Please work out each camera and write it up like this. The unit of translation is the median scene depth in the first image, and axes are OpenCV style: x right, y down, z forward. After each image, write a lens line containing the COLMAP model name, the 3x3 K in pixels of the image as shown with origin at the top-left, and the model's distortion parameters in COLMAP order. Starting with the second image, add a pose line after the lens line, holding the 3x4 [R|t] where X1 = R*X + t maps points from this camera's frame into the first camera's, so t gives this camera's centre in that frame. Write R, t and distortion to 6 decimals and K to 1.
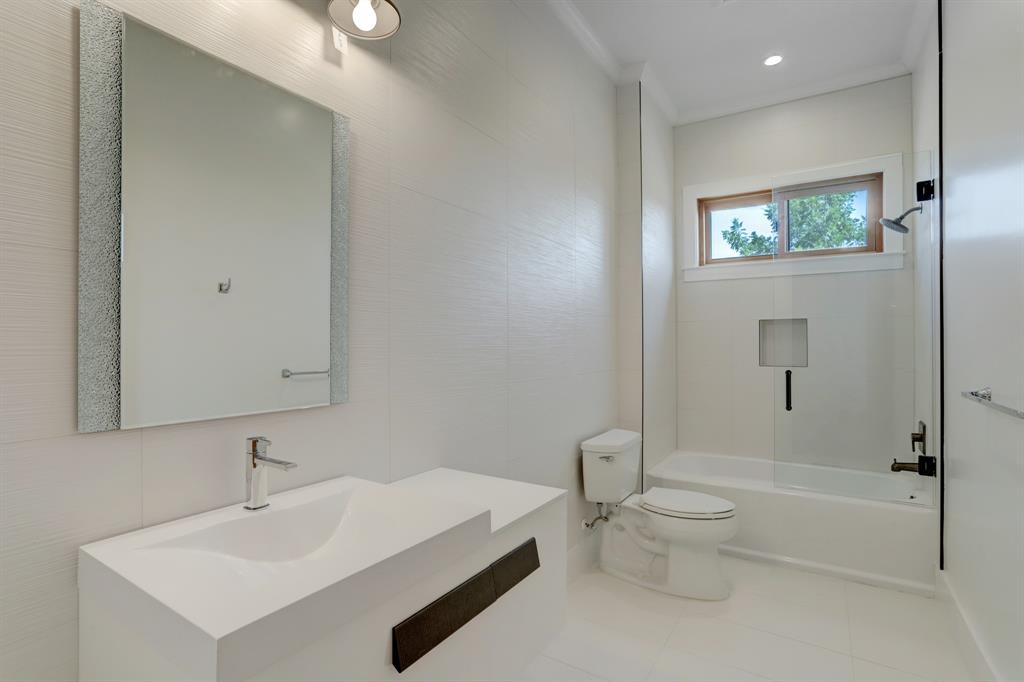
lens RADIAL K [[507.4, 0, 512.6], [0, 507.4, 341.3], [0, 0, 1]] dist [-0.001111, -0.000099]
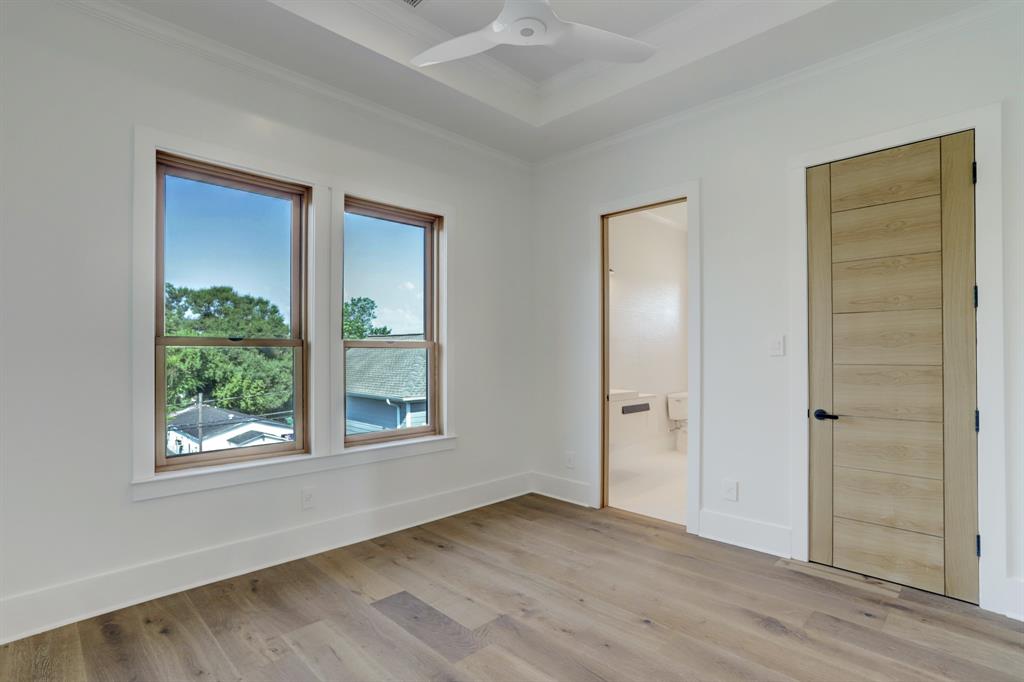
lens RADIAL K [[507.4, 0, 509.4], [0, 507.4, 346.5], [0, 0, 1]] dist [-0.001111, -0.000099]
pose [[0.977284, 0.001642, -0.211927, -0.086356], [-0.002209, 0.999995, -0.002441, -0.018551], [0.211922, 0.002853, 0.977283, -1.478107]]
